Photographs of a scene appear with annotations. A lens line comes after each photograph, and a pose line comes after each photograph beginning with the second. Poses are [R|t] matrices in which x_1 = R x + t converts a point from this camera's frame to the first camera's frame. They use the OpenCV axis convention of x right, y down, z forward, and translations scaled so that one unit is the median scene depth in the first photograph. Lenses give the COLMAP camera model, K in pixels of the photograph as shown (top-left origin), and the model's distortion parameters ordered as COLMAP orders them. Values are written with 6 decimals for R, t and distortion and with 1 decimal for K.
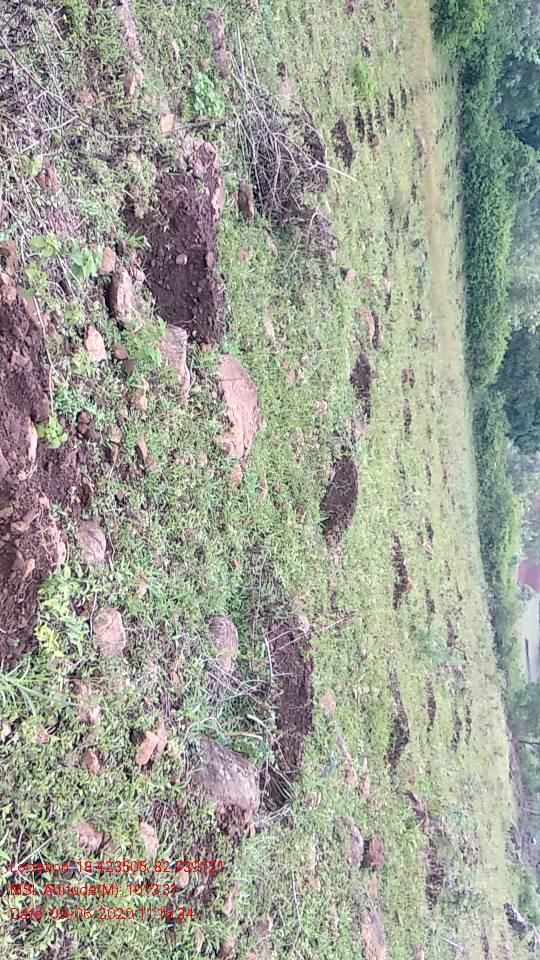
lens RADIAL K [[784.8, 0, 267.5], [0, 784.8, 476.9], [0, 0, 1]] dist [0.063853, -0.102132]
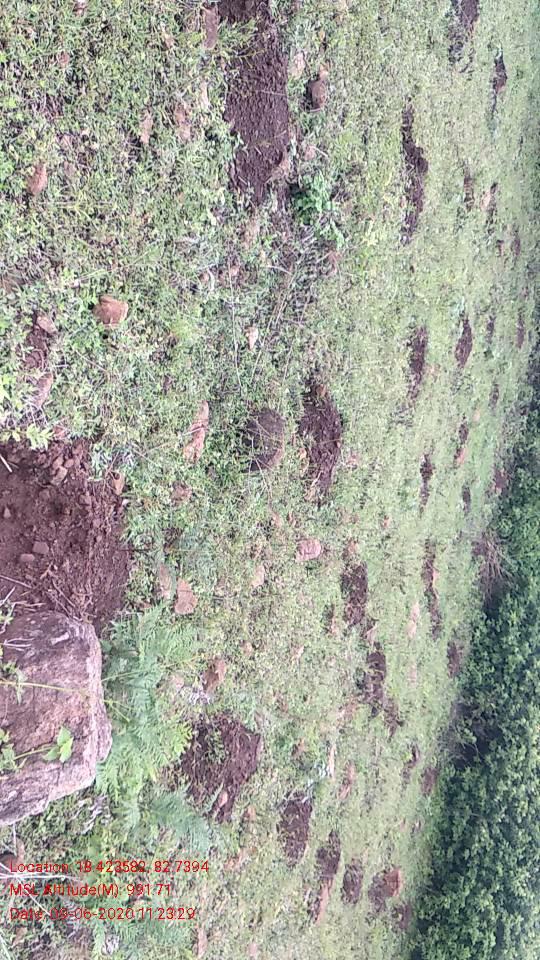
lens RADIAL K [[784.8, 0, 271.9], [0, 784.8, 481.5], [0, 0, 1]] dist [0.063853, -0.102132]
pose [[0.893132, 0.415836, -0.171449, 0.180747], [-0.387900, 0.519120, -0.761609, -0.111855], [-0.227702, 0.746723, 0.624946, 0.691435]]
